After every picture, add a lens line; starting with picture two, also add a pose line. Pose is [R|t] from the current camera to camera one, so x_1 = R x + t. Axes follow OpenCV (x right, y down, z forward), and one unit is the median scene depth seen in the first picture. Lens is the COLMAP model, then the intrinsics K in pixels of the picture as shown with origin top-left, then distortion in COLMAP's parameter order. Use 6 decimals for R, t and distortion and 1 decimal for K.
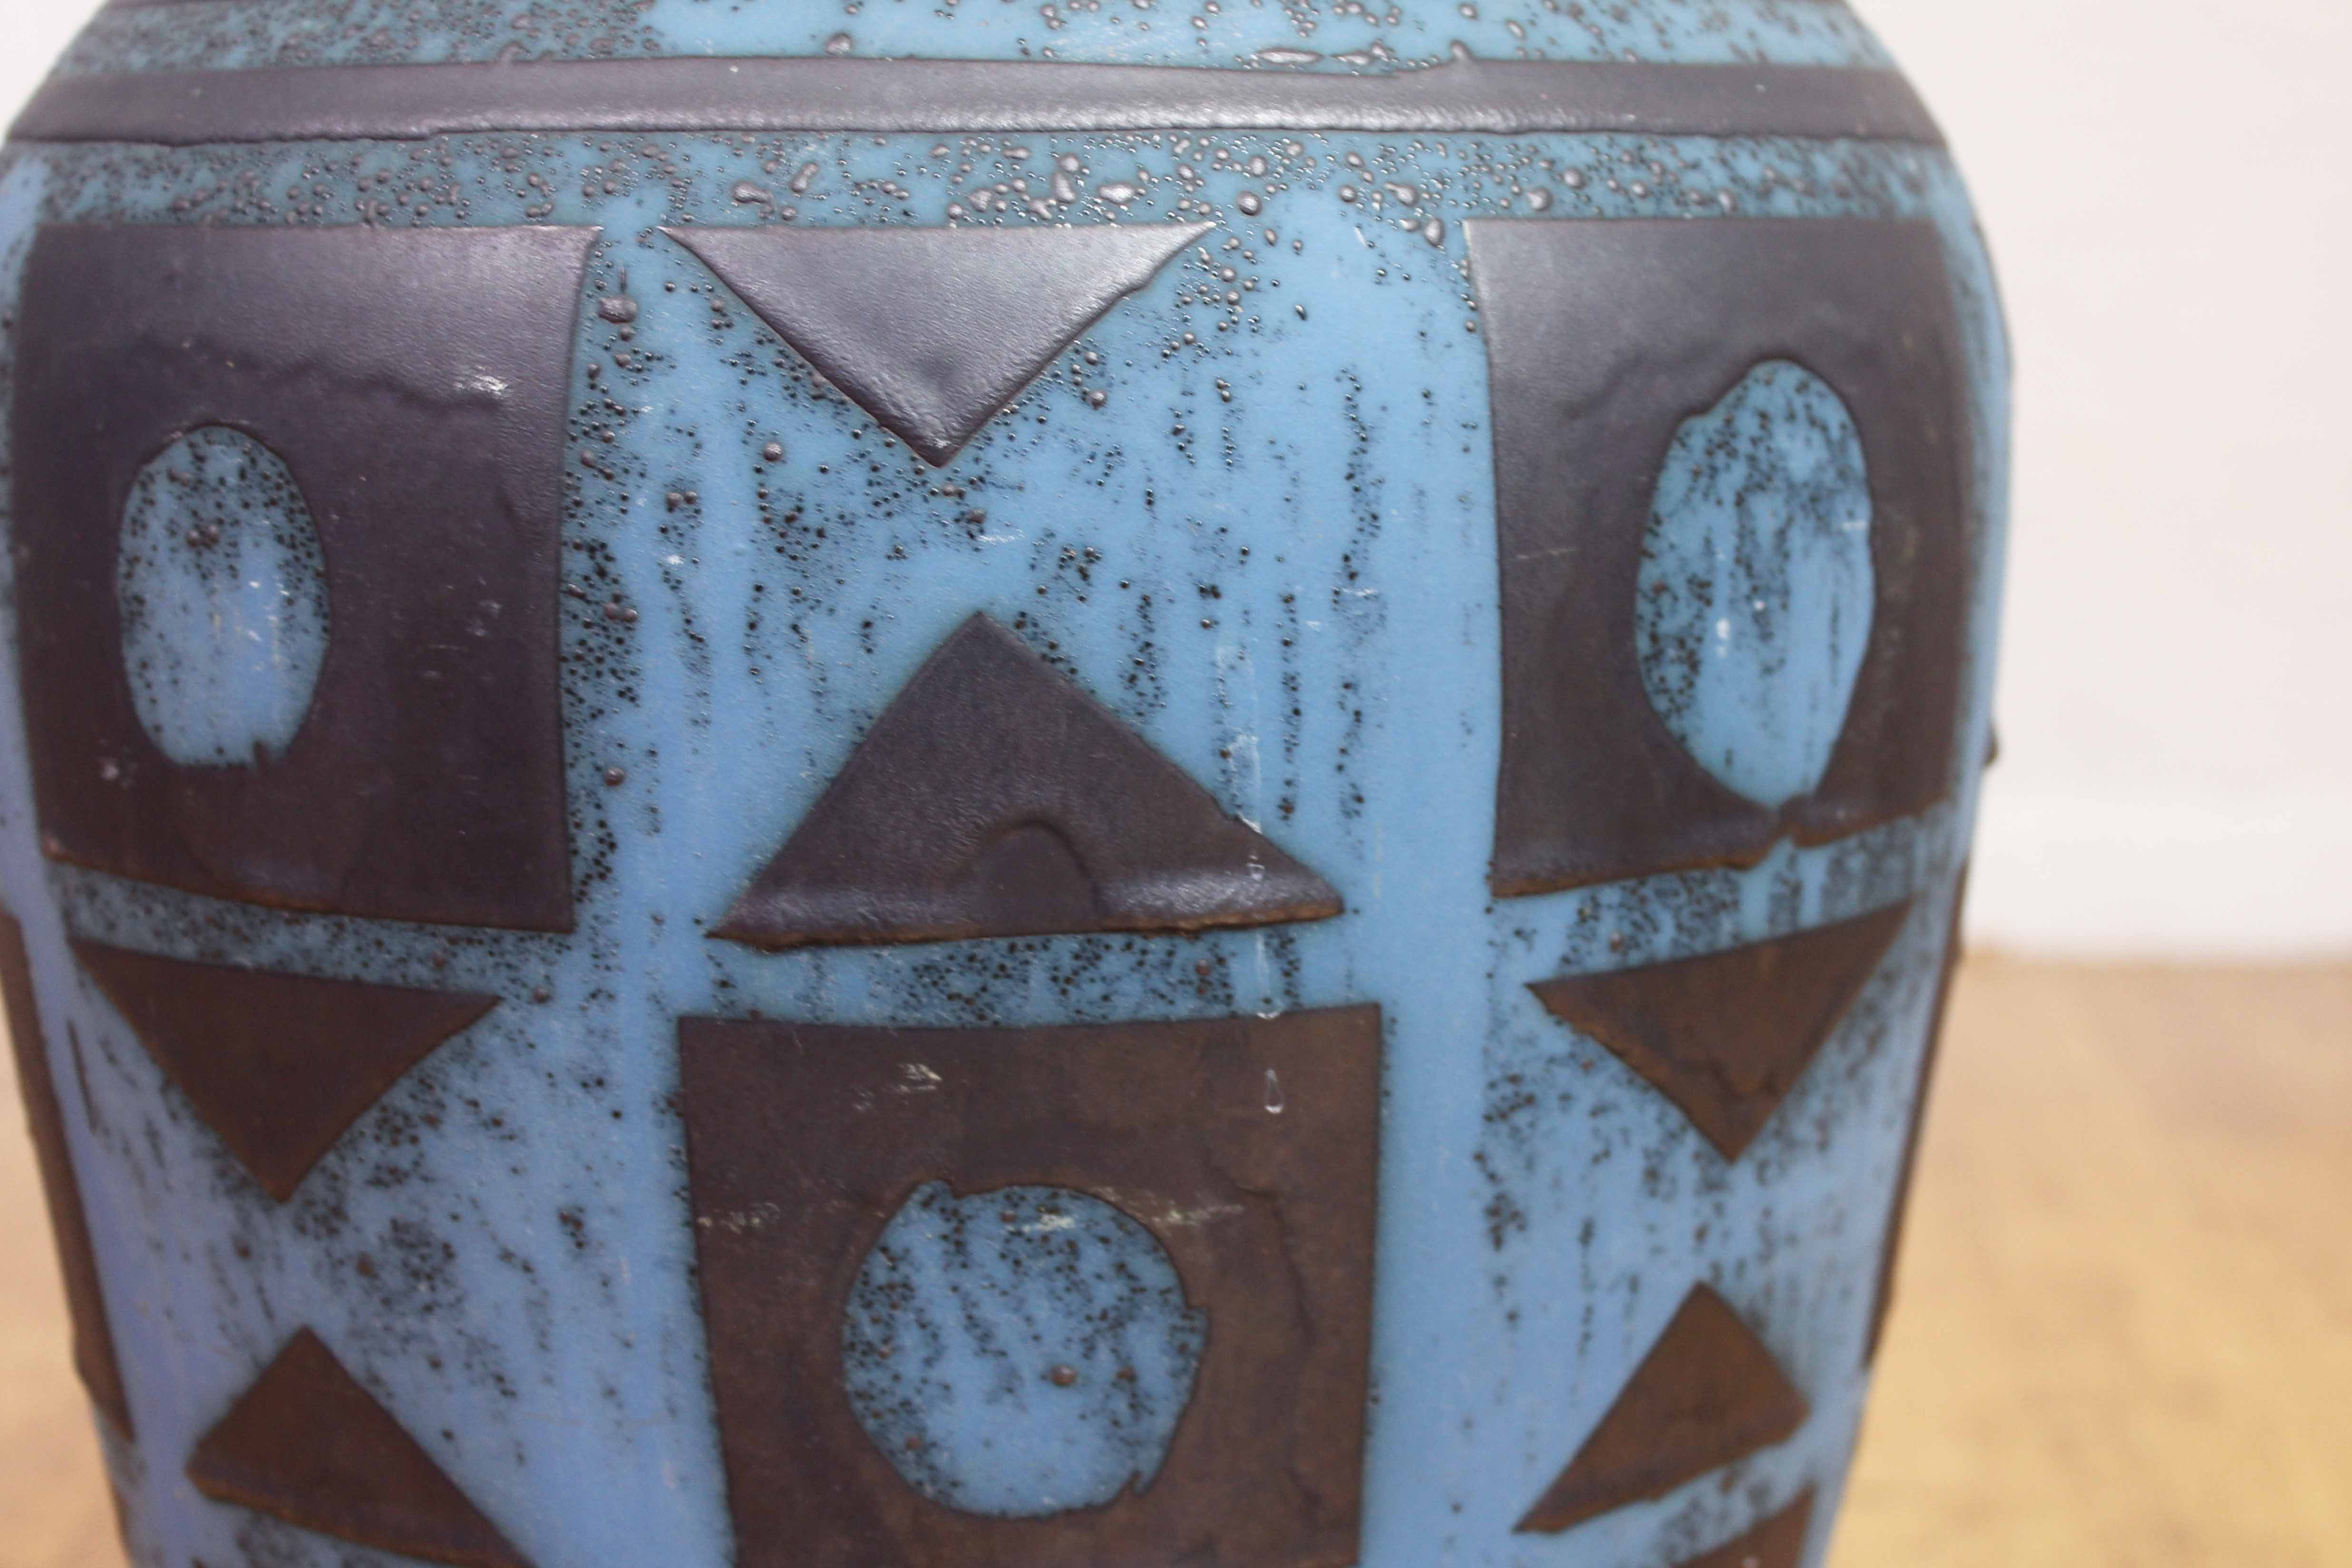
lens RADIAL K [[3566.2, 0, 1176.0], [0, 3566.2, 784.0], [0, 0, 1]] dist [0.005148, 0.004783]
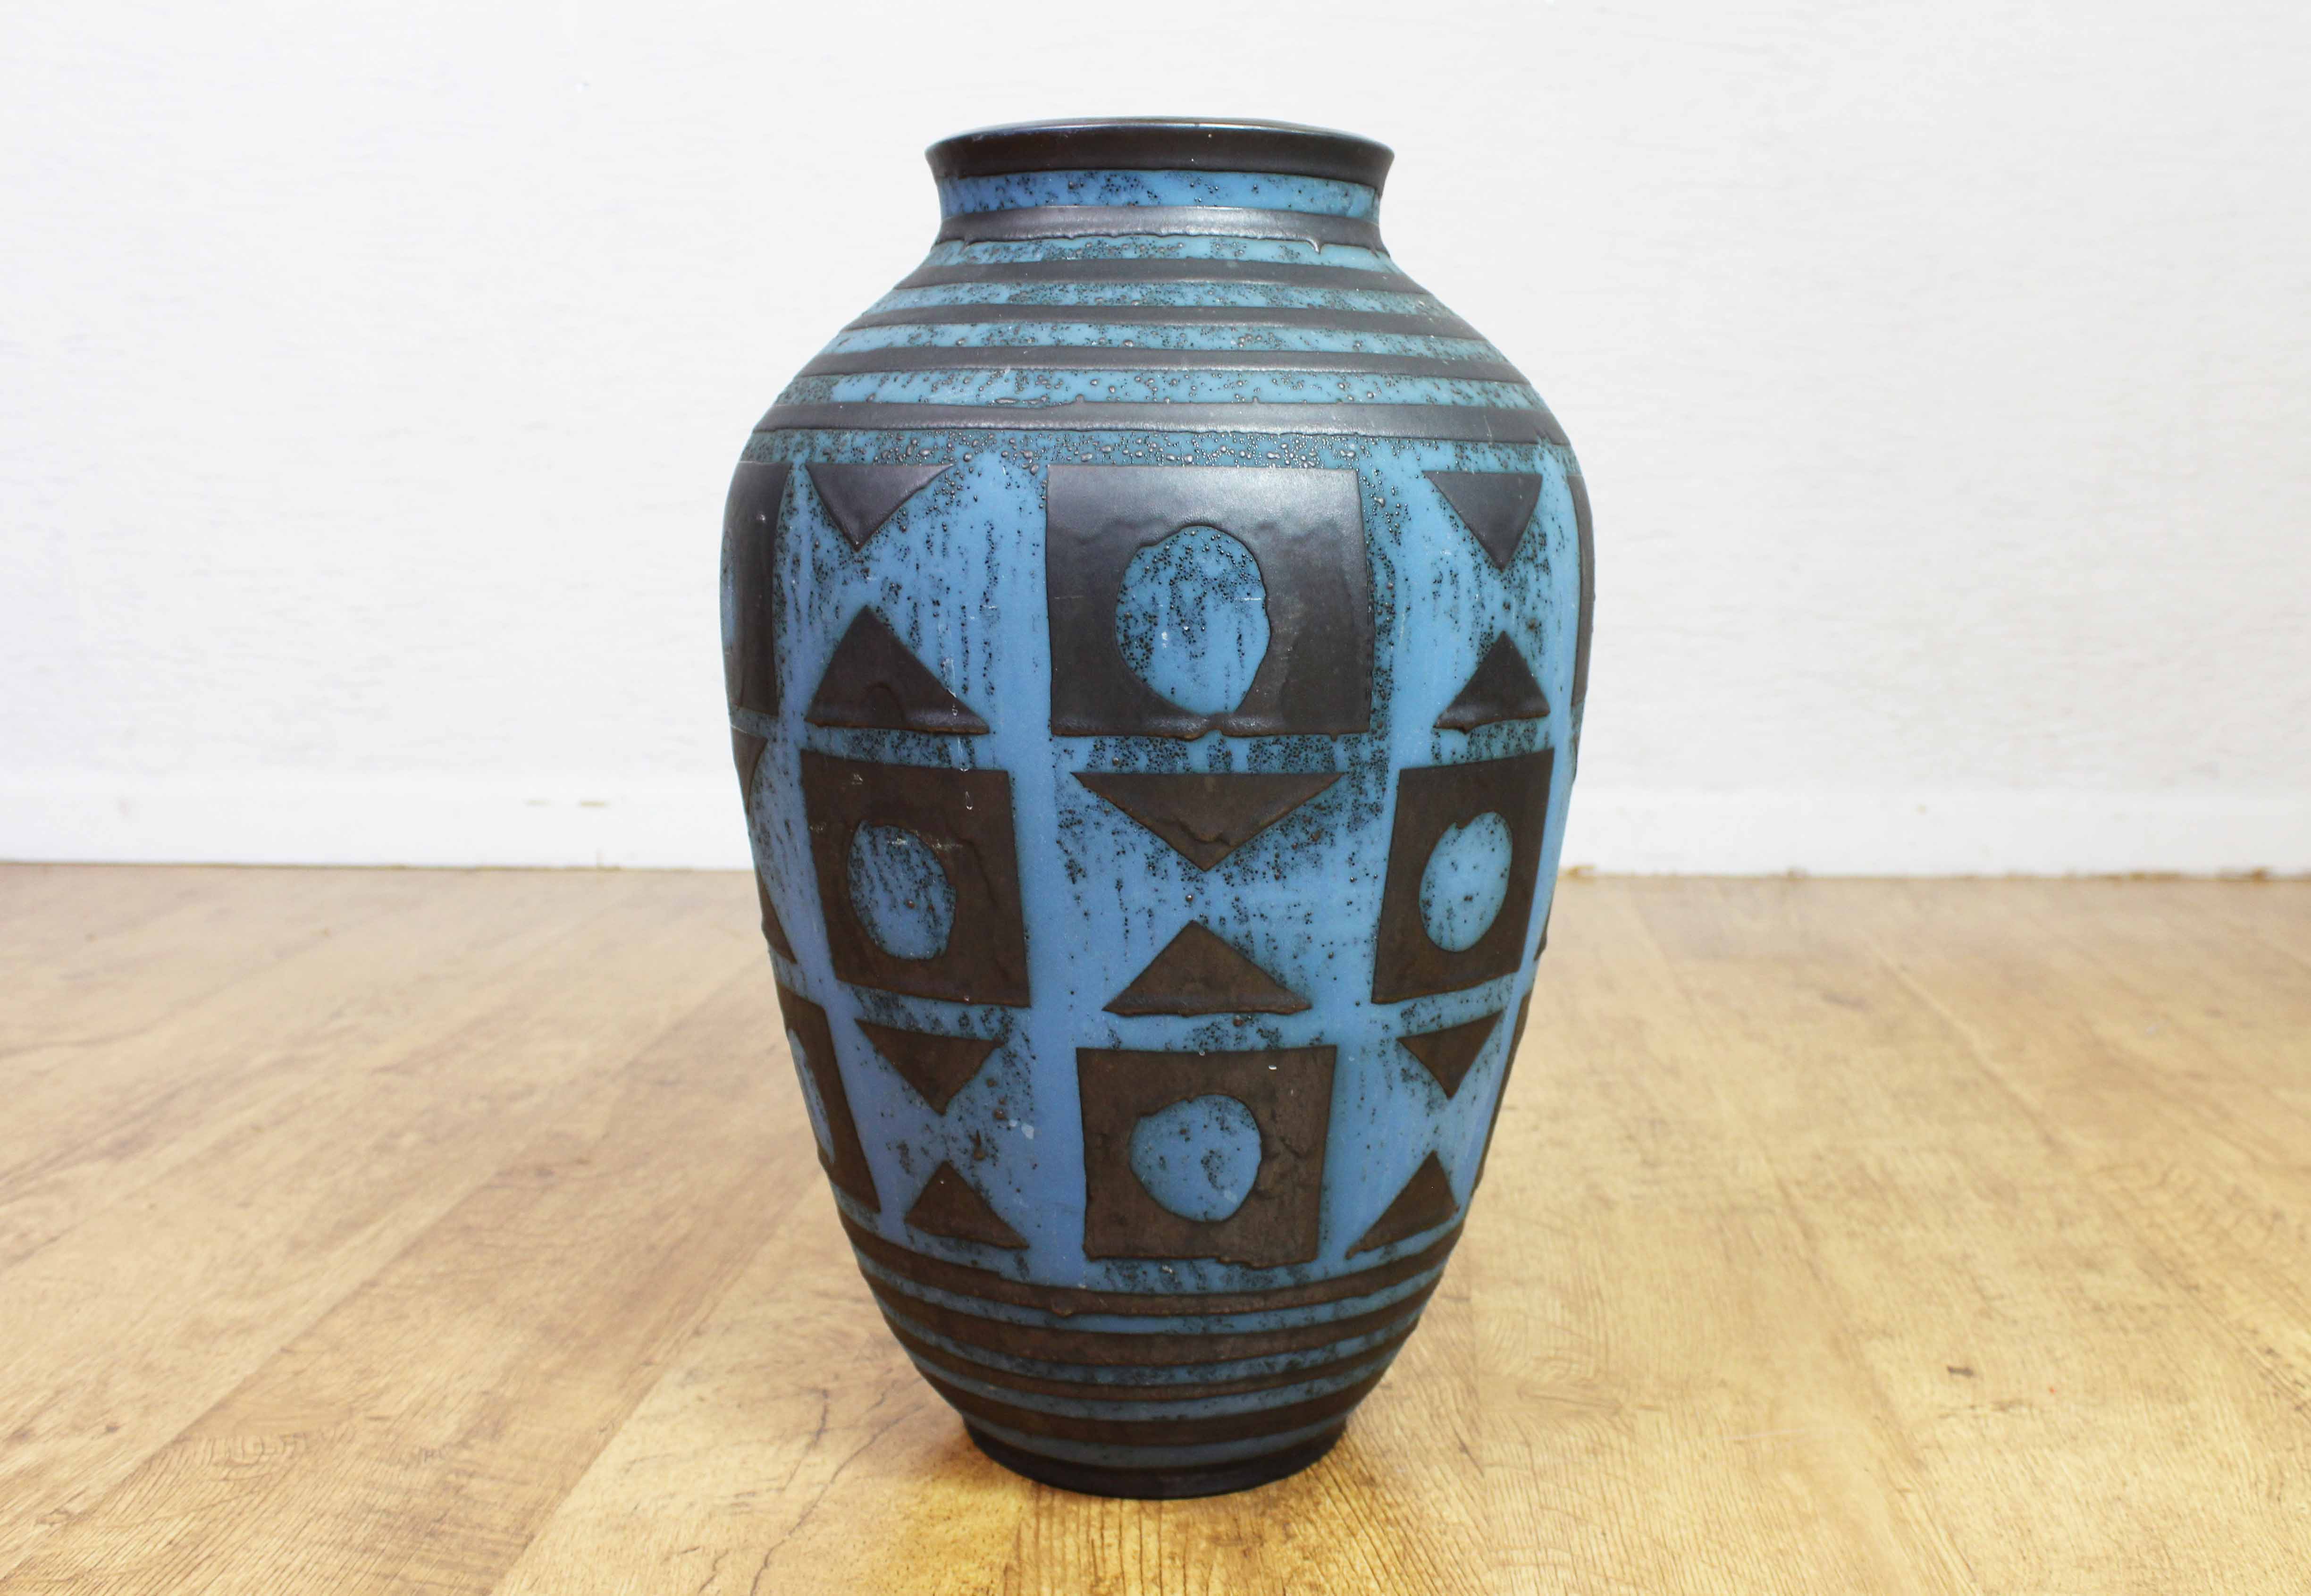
lens RADIAL K [[2338.6, 0, 1155.5], [0, 2338.6, 798.0], [0, 0, 1]] dist [-0.013037, 0.001335]
pose [[0.791129, 0.098850, -0.603609, 1.131435], [-0.114119, 0.993381, 0.013109, 0.045733], [0.600909, 0.058513, 0.797173, -0.259521]]
